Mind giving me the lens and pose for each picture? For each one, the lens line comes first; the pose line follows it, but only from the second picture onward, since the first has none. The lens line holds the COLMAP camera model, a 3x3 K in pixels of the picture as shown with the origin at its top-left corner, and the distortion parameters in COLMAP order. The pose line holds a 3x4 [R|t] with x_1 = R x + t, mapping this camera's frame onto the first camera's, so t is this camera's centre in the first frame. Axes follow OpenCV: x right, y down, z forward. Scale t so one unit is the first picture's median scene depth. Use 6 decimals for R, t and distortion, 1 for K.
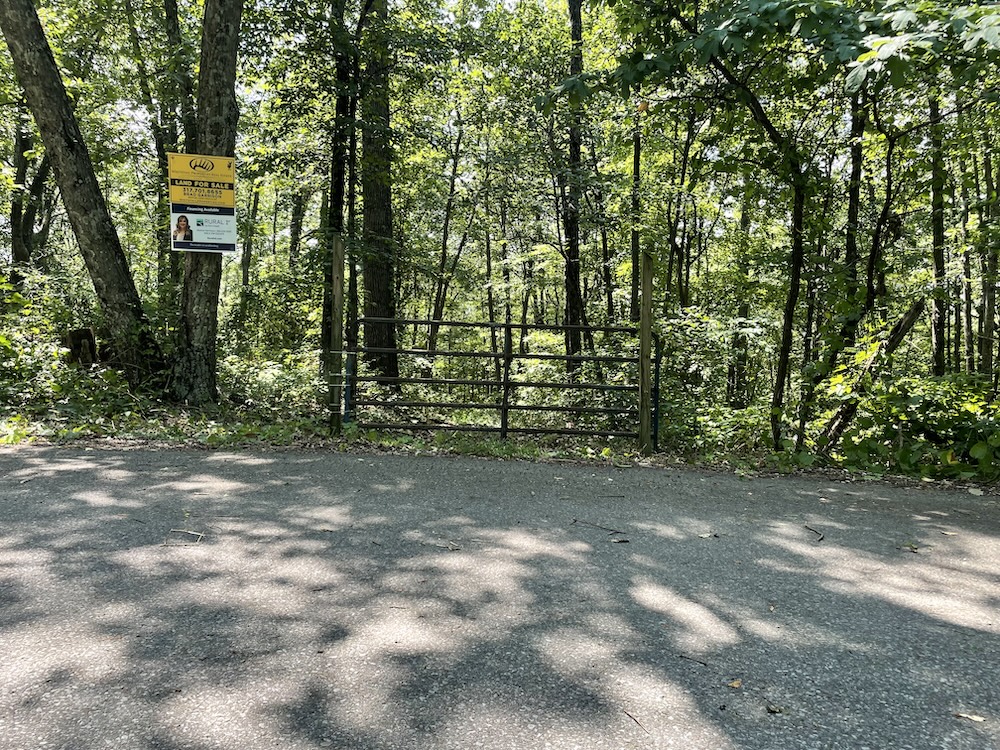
lens RADIAL K [[754.4, 0, 500.2], [0, 754.4, 369.7], [0, 0, 1]] dist [0.067556, -0.088881]
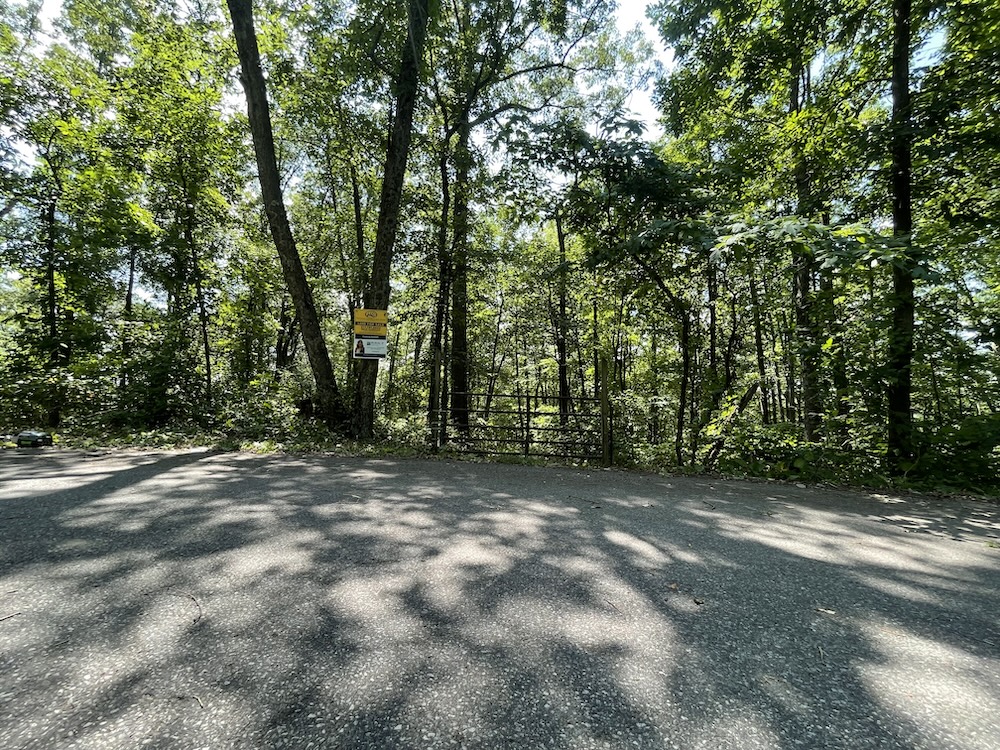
lens RADIAL K [[403.7, 0, 500.0], [0, 403.7, 374.0], [0, 0, 1]] dist [-0.007498, 0.001212]
pose [[0.998356, -0.003303, -0.057219, -0.002526], [-0.004282, 0.991251, -0.131920, 0.017357], [0.057154, 0.131948, 0.989608, 0.014676]]
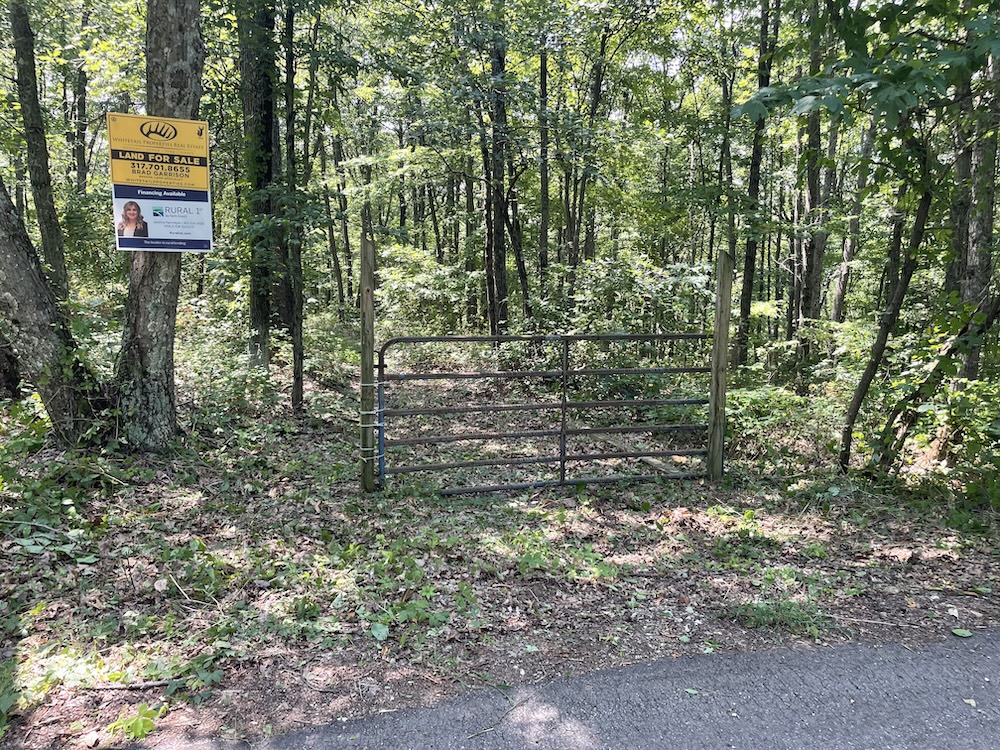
lens RADIAL K [[754.4, 0, 503.8], [0, 754.4, 367.9], [0, 0, 1]] dist [0.067556, -0.088881]
pose [[0.965721, -0.053090, 0.254096, -0.268545], [0.014703, 0.988478, 0.150647, -0.150196], [-0.259166, -0.141747, 0.955375, 0.207176]]
